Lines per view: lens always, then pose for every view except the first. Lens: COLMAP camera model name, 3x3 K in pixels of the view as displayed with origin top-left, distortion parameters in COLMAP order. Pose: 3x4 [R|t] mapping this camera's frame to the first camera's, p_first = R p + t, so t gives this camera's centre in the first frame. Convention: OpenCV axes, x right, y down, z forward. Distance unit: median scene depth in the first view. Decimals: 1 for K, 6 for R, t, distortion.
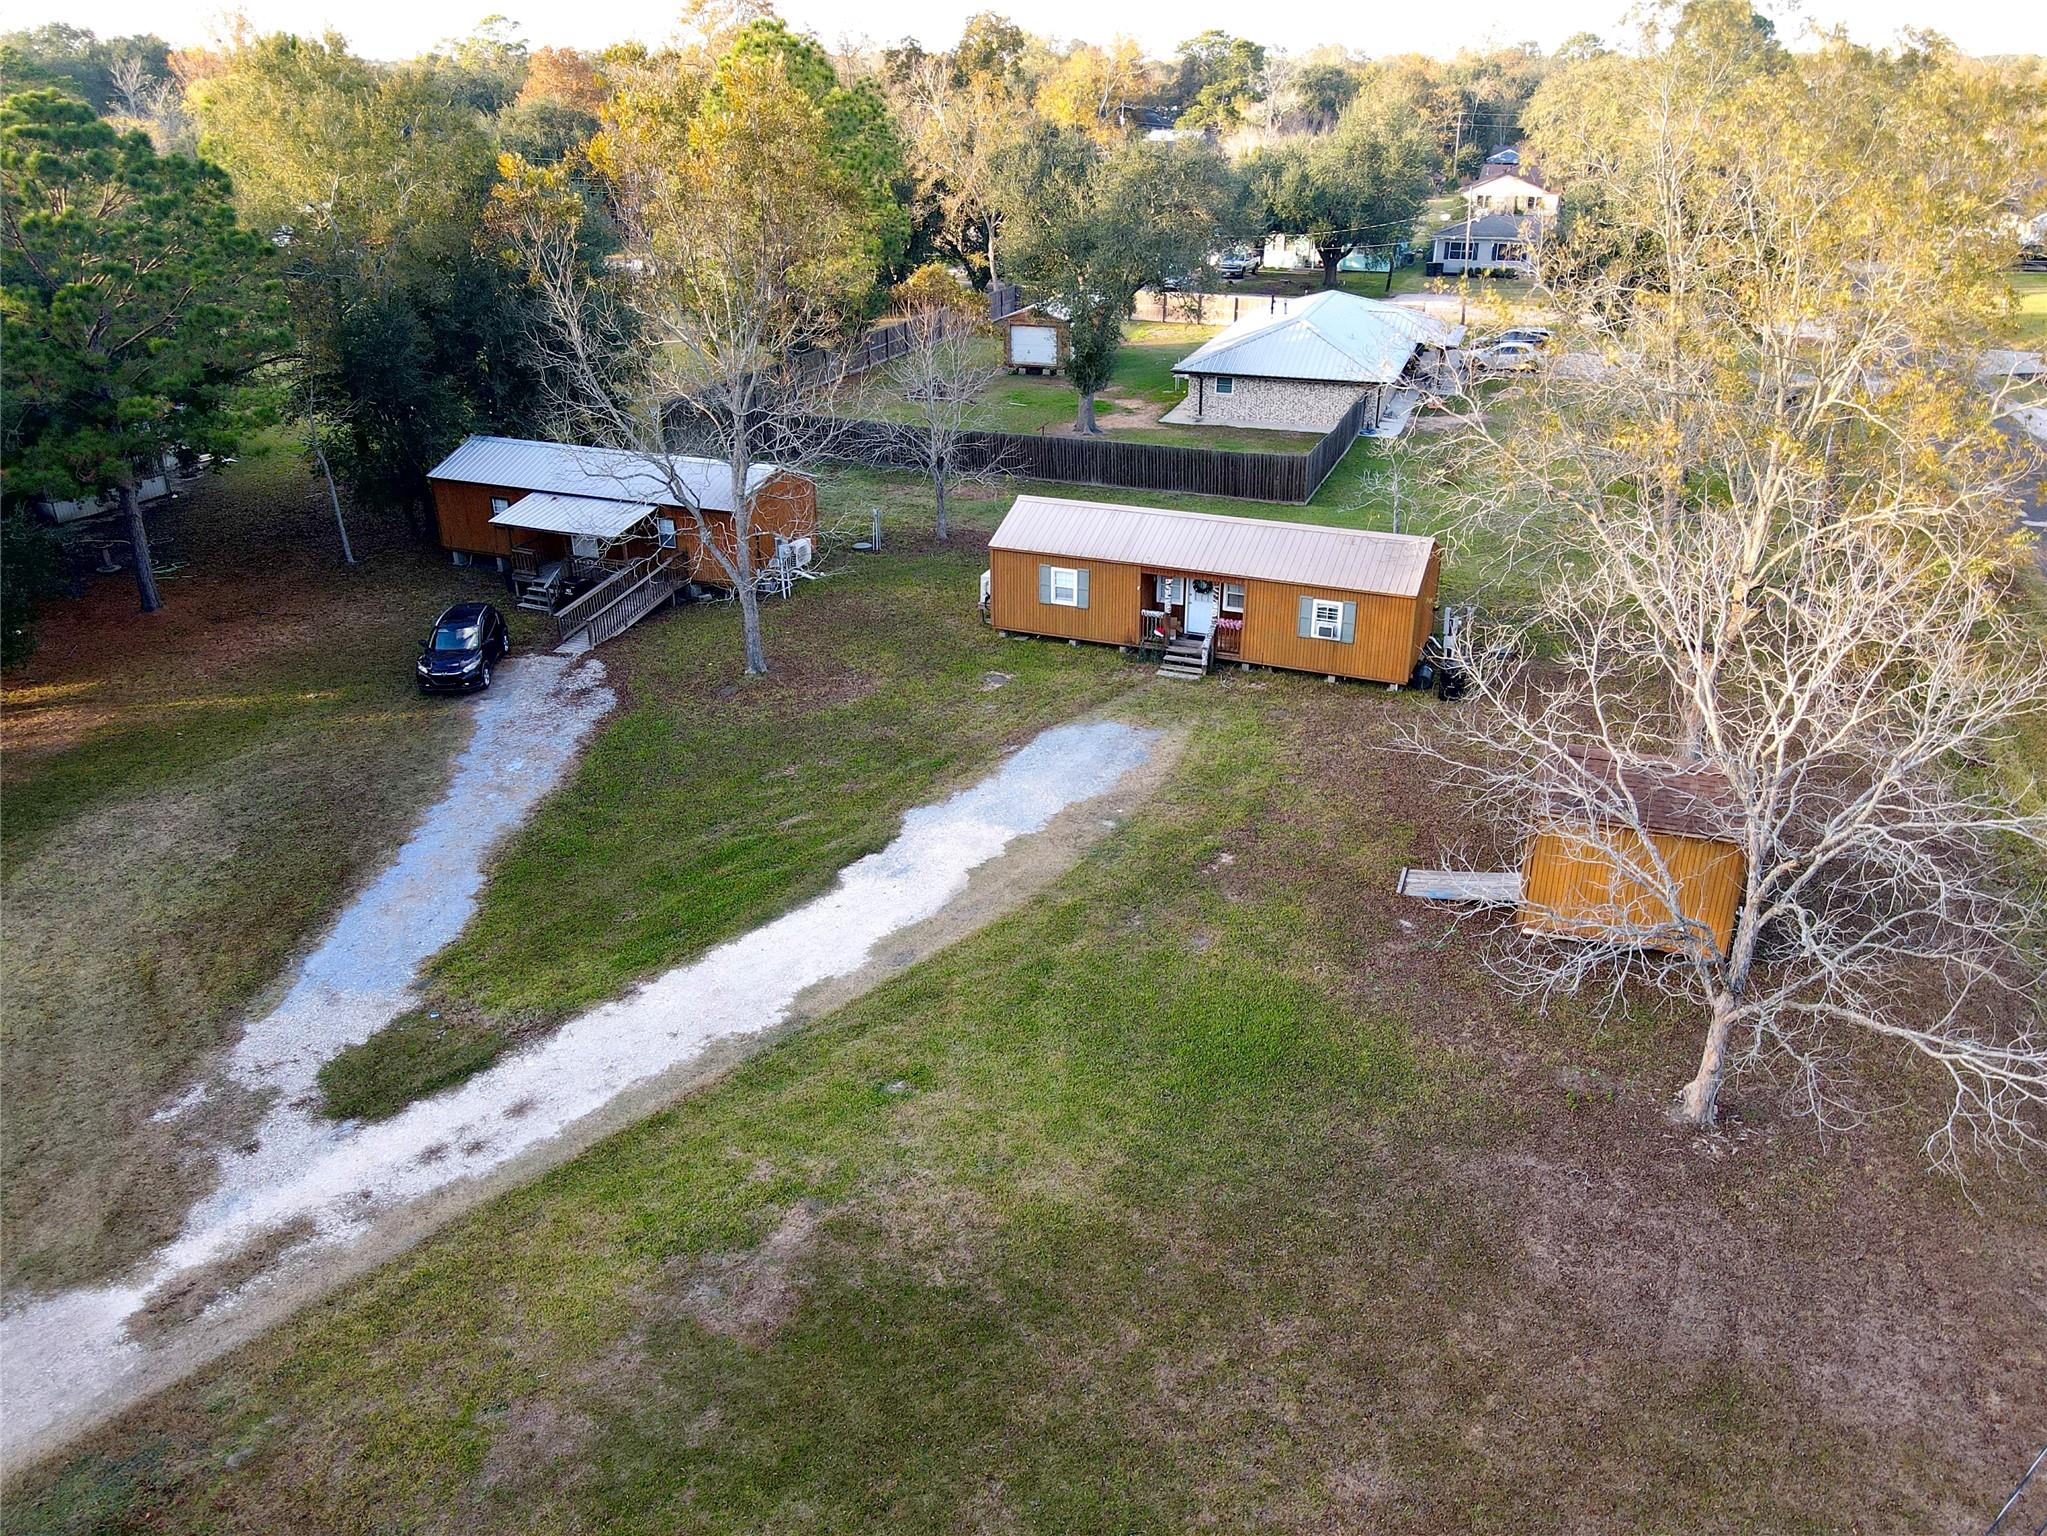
lens RADIAL K [[1500.6, 0, 1017.8], [0, 1500.6, 743.7], [0, 0, 1]] dist [-0.003657, 0.037632]
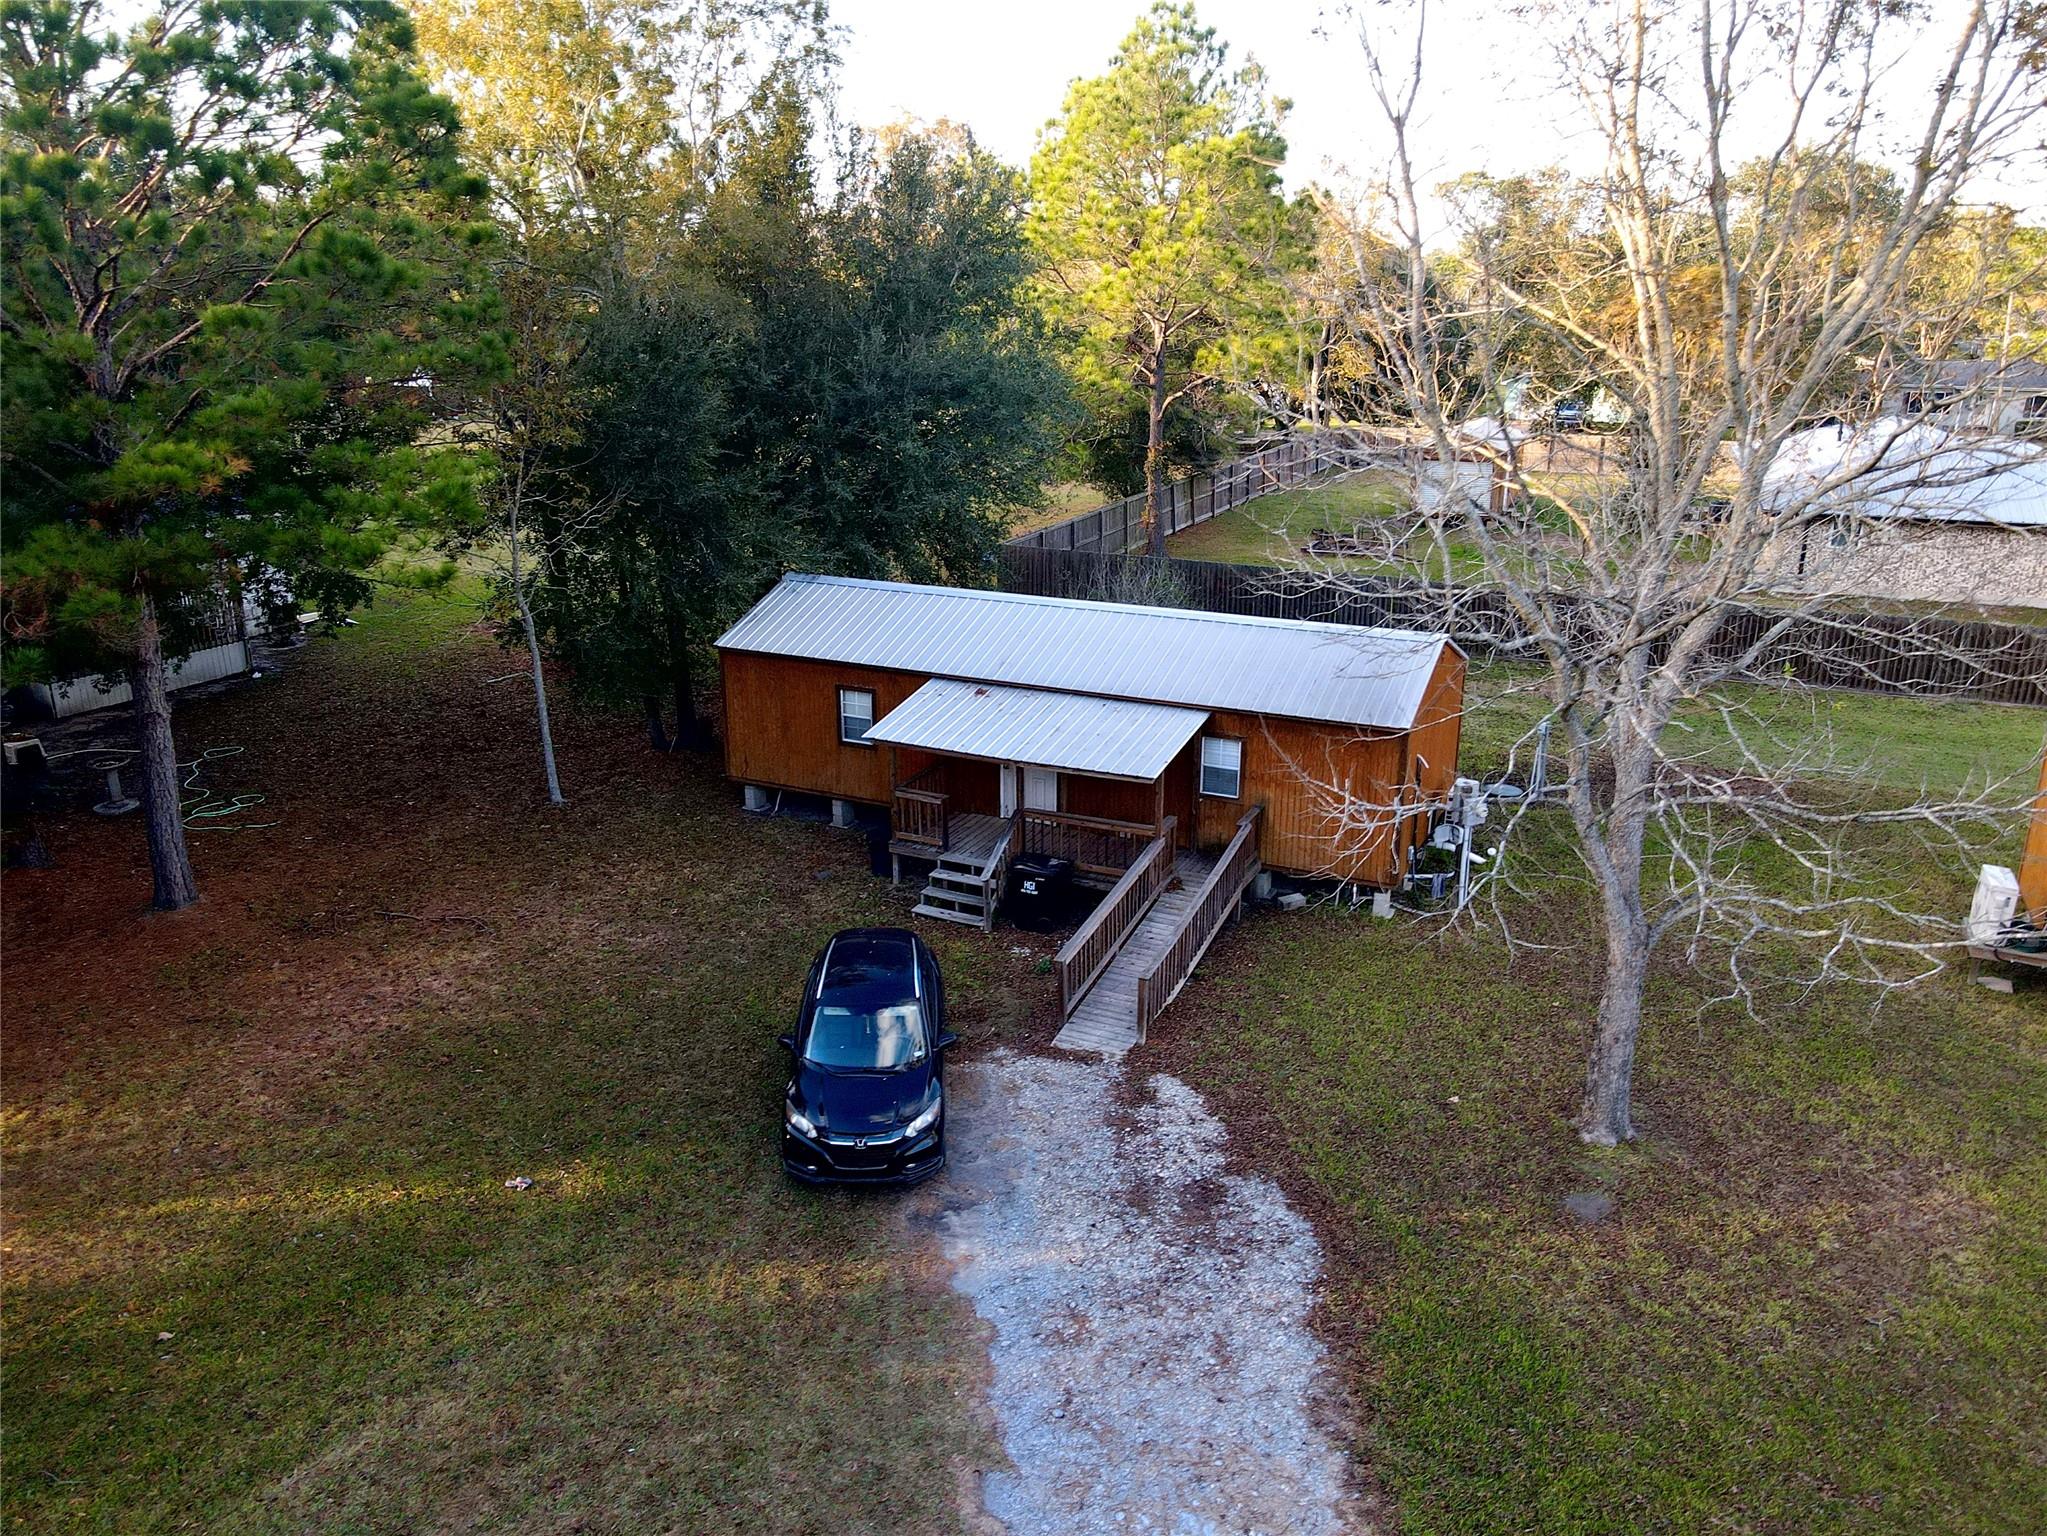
lens RADIAL K [[1500.6, 0, 1017.8], [0, 1500.6, 743.7], [0, 0, 1]] dist [-0.003657, 0.037632]
pose [[0.998630, 0.020823, -0.048010, -0.315198], [-0.026693, 0.991791, -0.125054, -0.097697], [0.045011, 0.126164, 0.990988, 0.588062]]
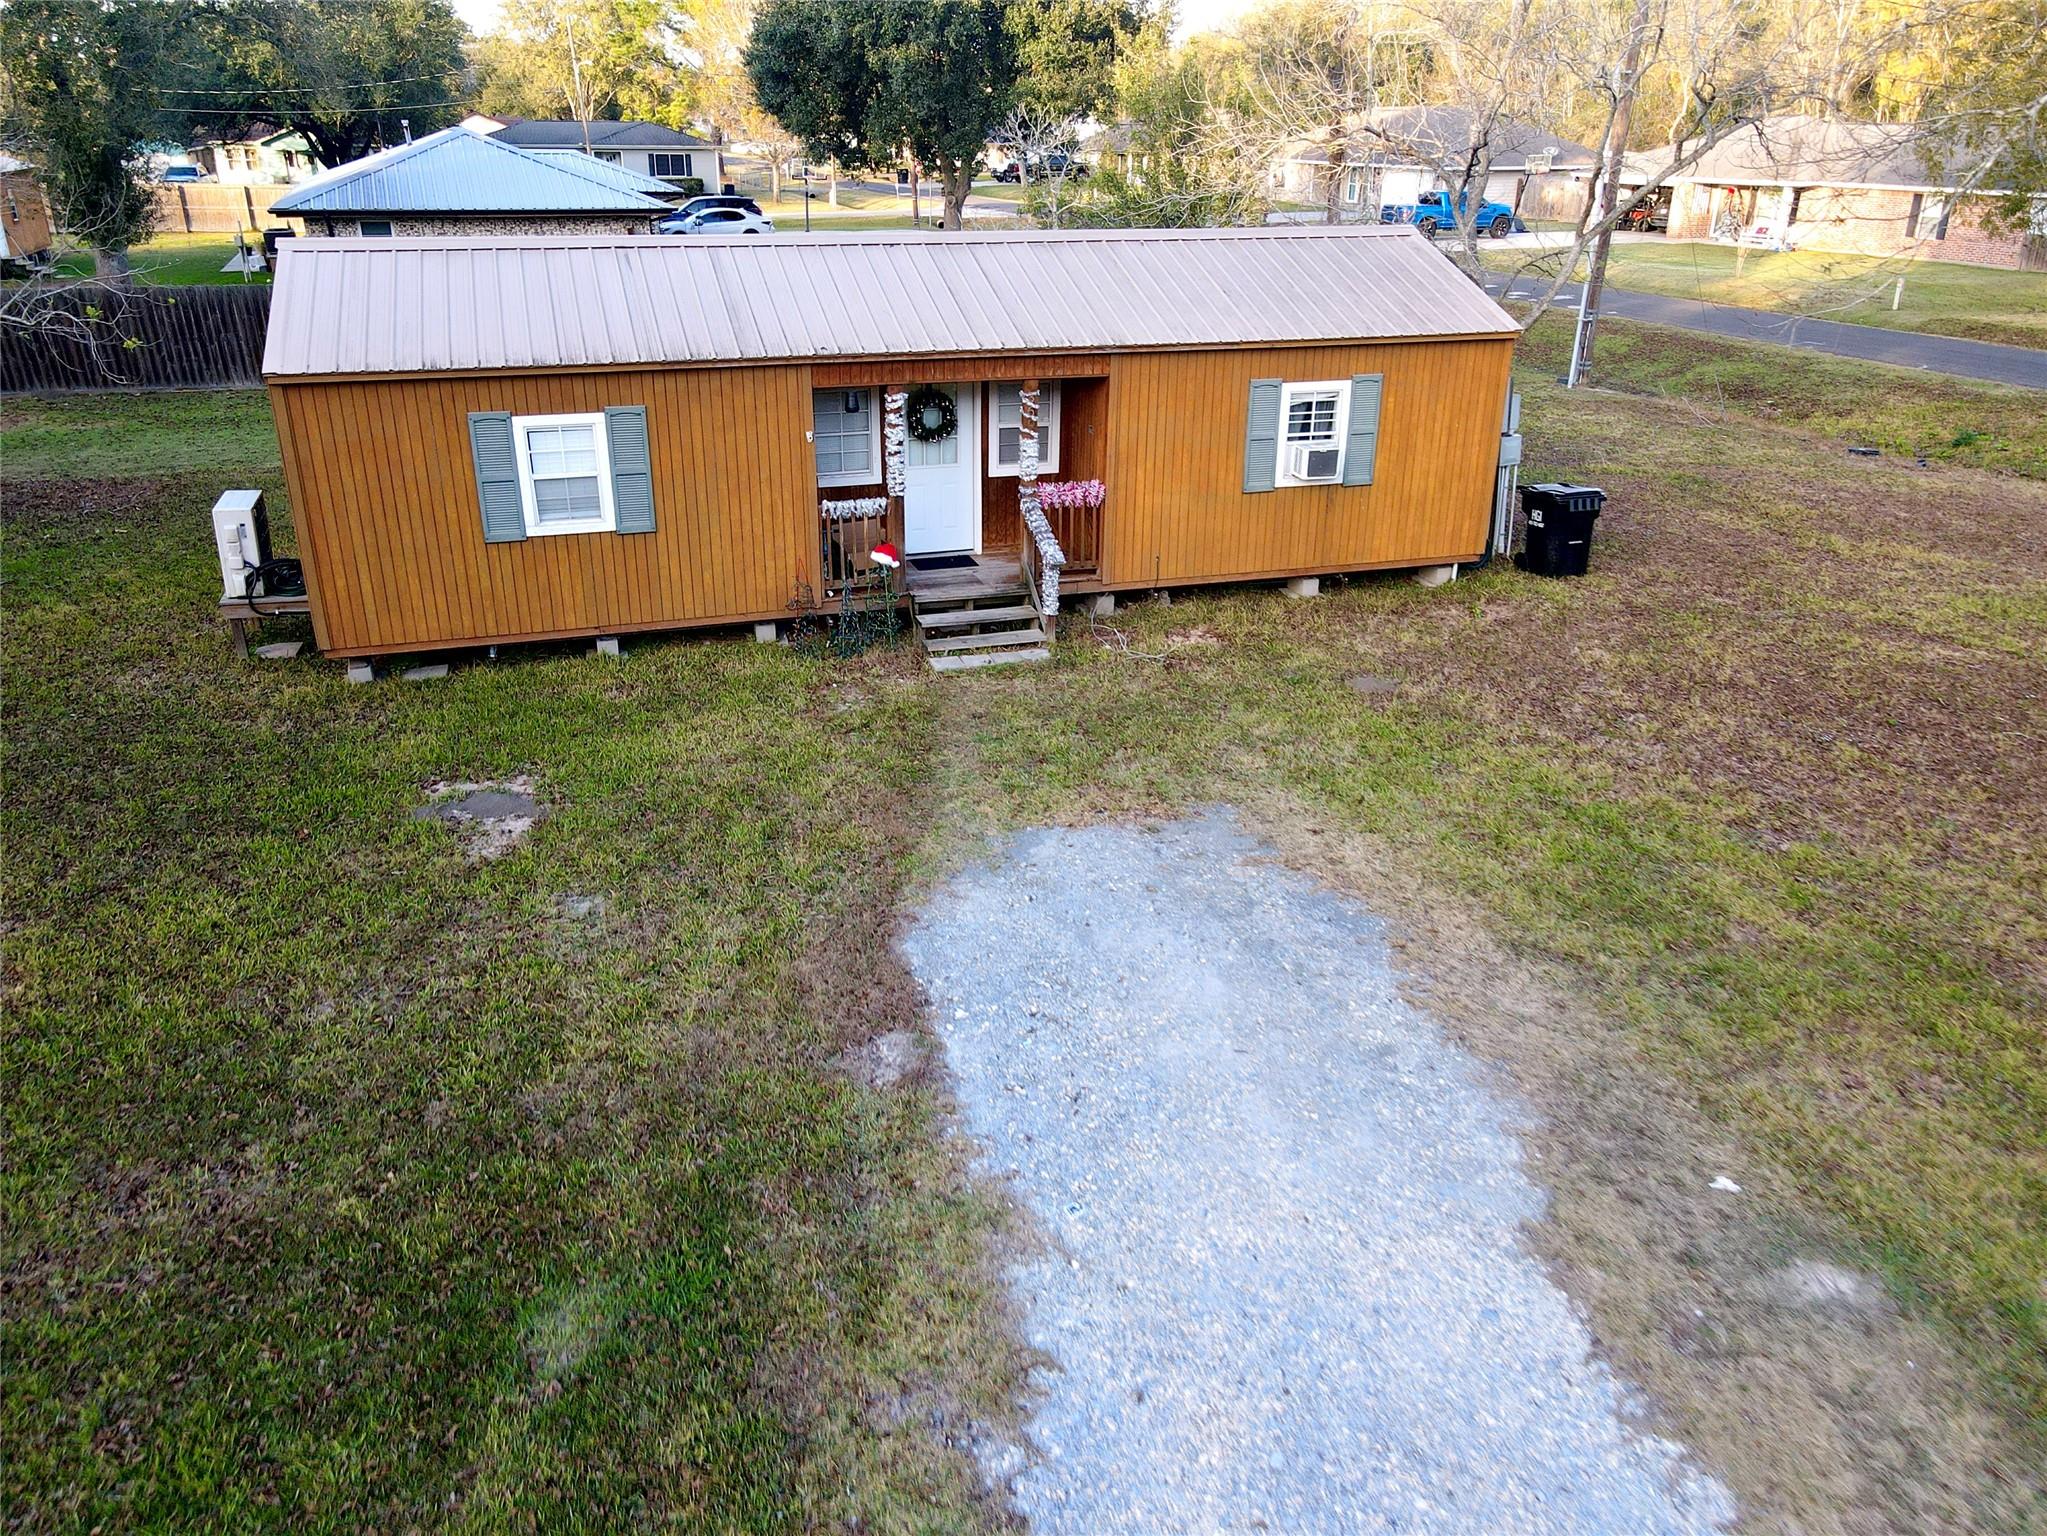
lens RADIAL K [[1500.6, 0, 1017.8], [0, 1500.6, 743.7], [0, 0, 1]] dist [-0.003657, 0.037632]
pose [[0.766287, -0.236760, 0.597285, -0.101820], [0.252855, 0.965739, 0.058412, -0.045297], [-0.590651, 0.106267, 0.799899, 0.715729]]
